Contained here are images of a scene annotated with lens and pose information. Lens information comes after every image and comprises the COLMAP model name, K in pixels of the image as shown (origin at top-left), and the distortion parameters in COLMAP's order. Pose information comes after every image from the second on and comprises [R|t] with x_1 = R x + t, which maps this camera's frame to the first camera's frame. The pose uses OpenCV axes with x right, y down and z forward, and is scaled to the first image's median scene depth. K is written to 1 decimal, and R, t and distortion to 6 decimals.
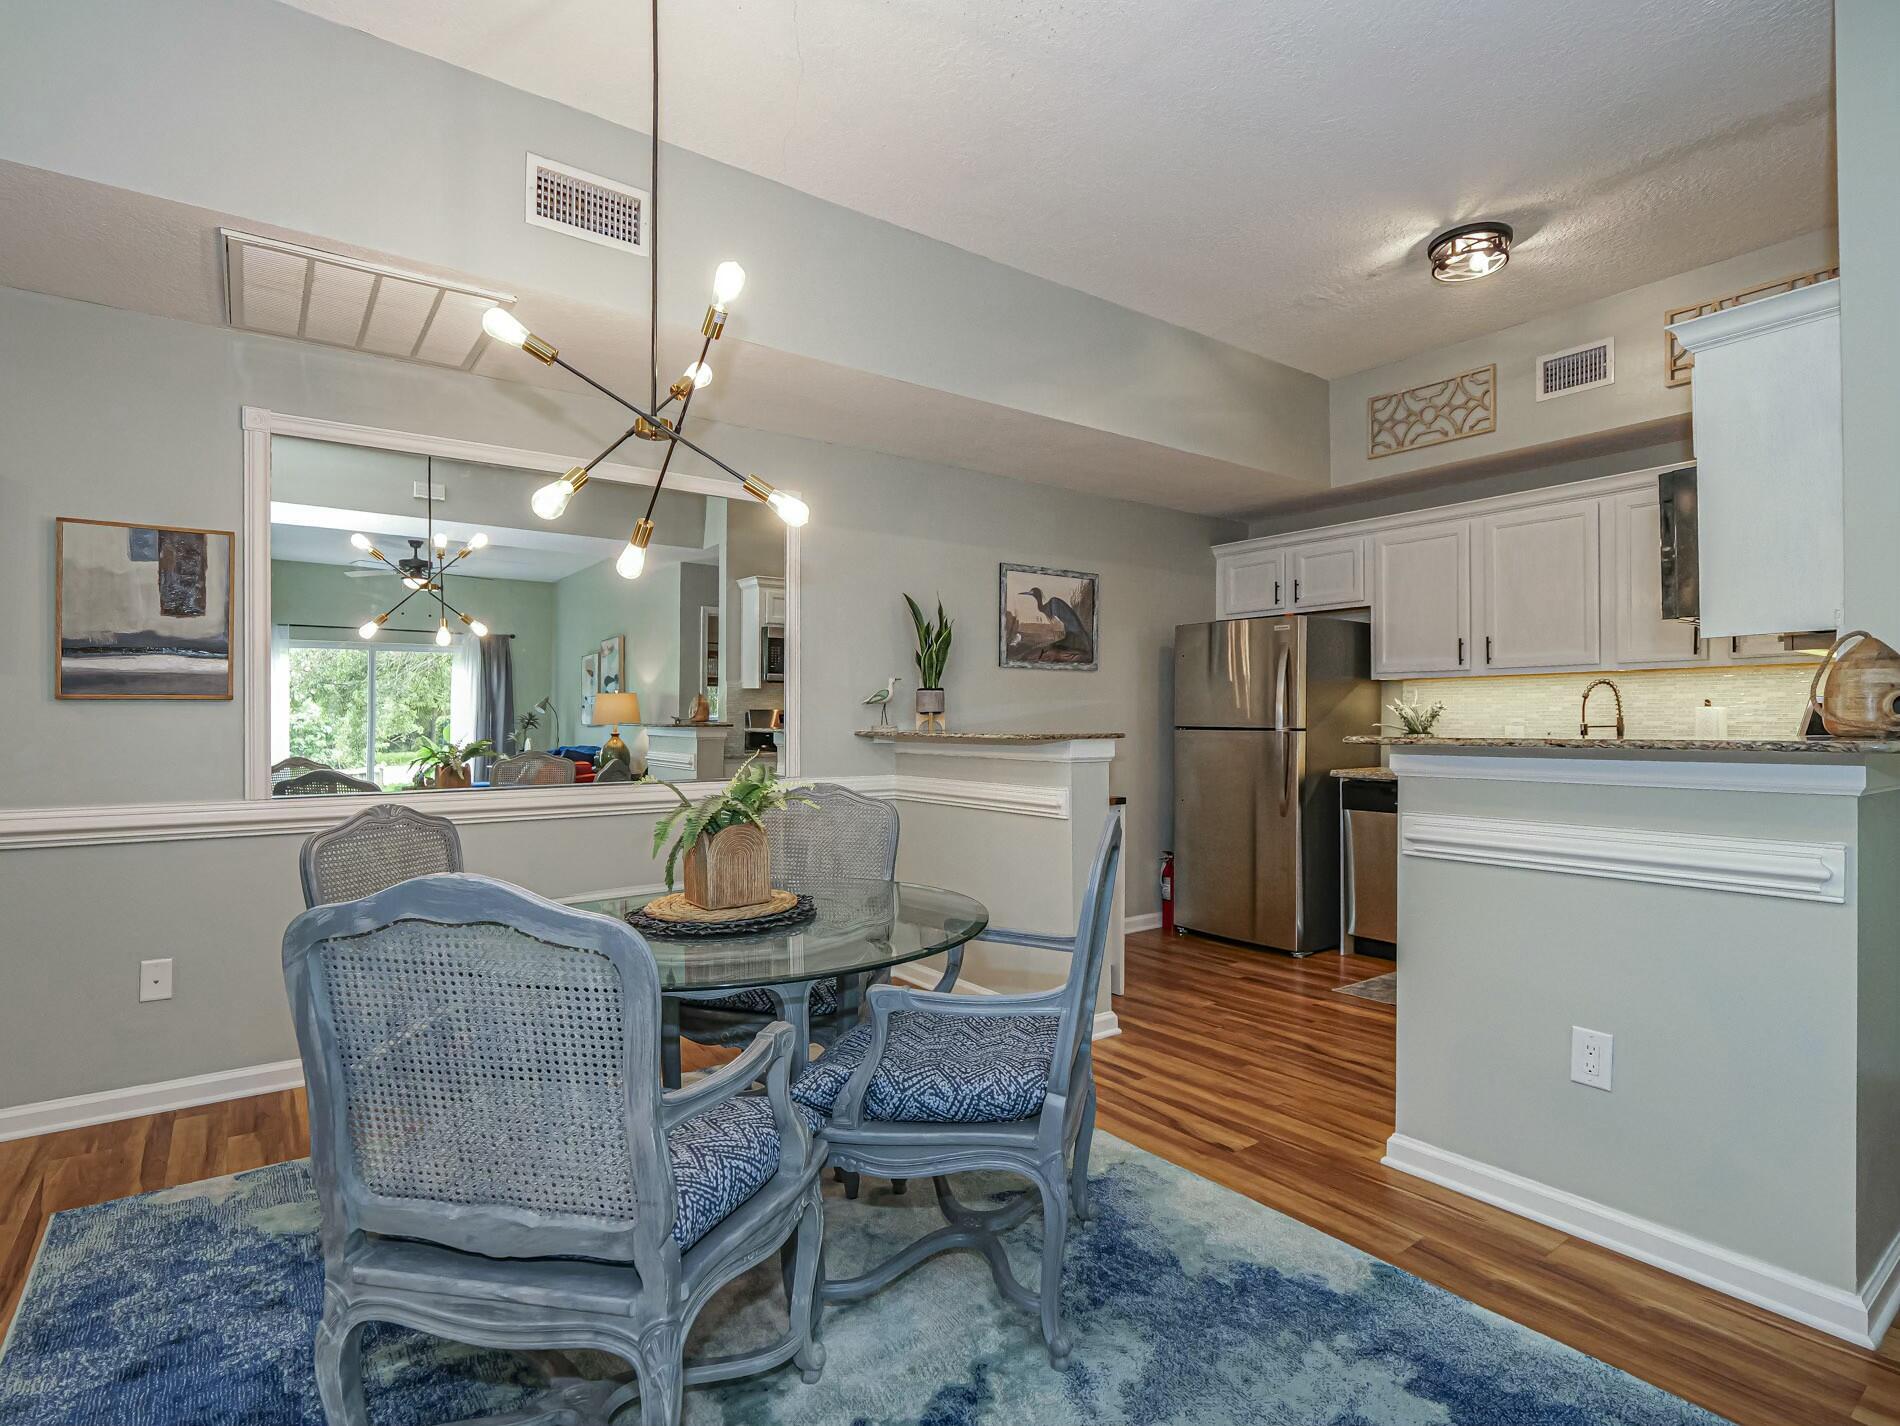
lens RADIAL K [[963.4, 0, 950.0], [0, 963.4, 713.0], [0, 0, 1]] dist [-0.000028, -0.000043]
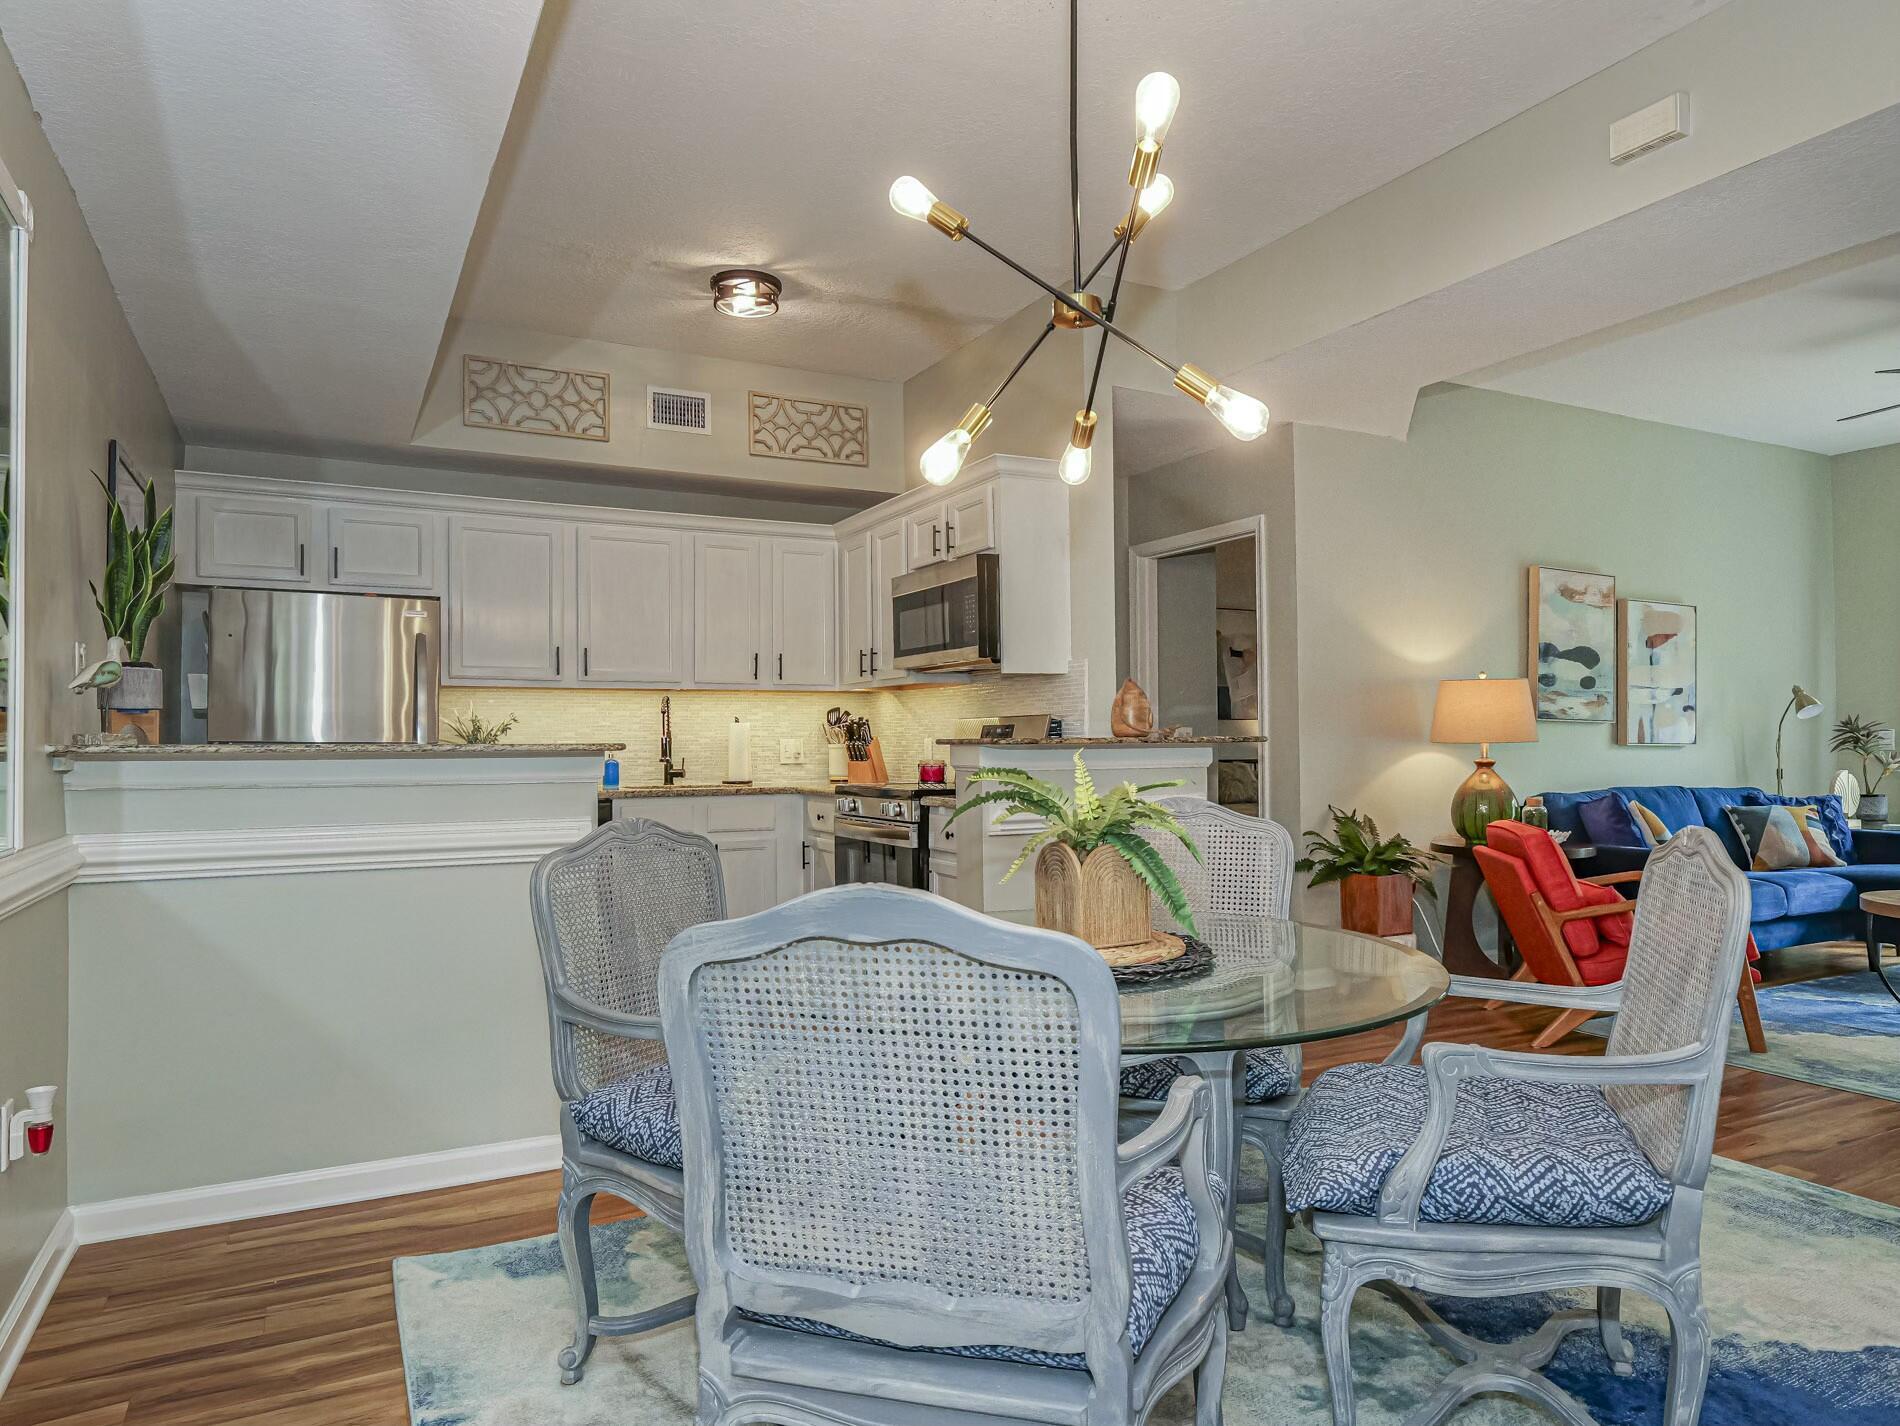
lens RADIAL K [[1211.9, 0, 950.0], [0, 1211.9, 713.0], [0, 0, 1]] dist [-0.001974, -0.003013]
pose [[0.154538, 0.033177, 0.987430, -0.599347], [0.004618, 0.999401, -0.034302, 0.031170], [-0.987976, 0.009861, 0.154292, 0.457903]]
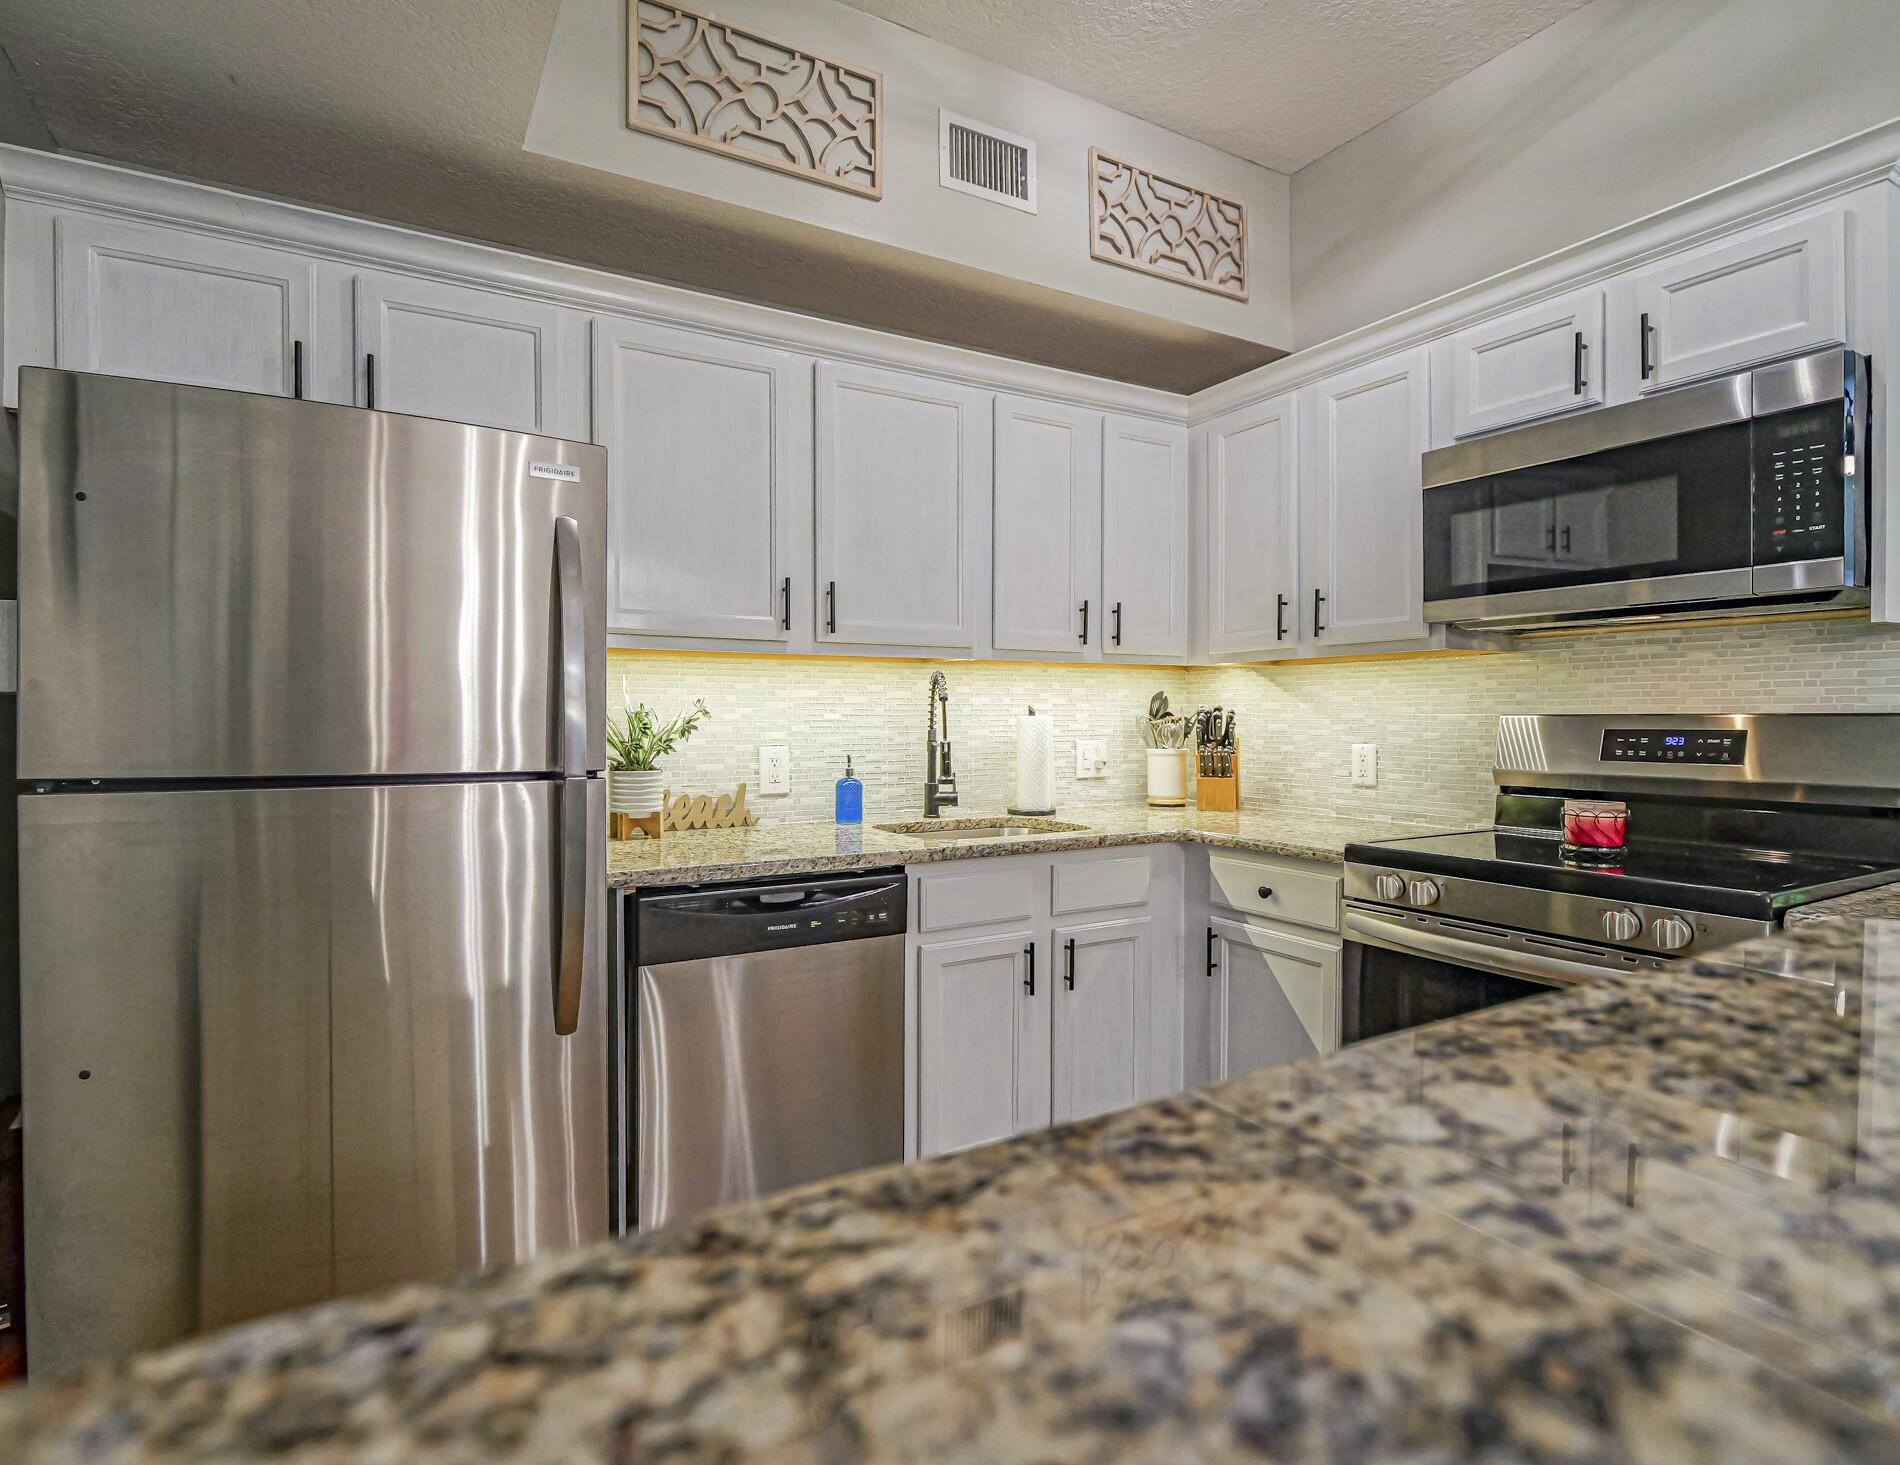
lens RADIAL K [[1038.2, 0, 950.0], [0, 1038.2, 732.5], [0, 0, 1]] dist [-0.024194, 0.000607]
pose [[0.120576, -0.004798, 0.992693, -0.002102], [-0.002857, 0.999983, 0.005180, 0.001934], [-0.992700, -0.003460, 0.120560, 0.883386]]
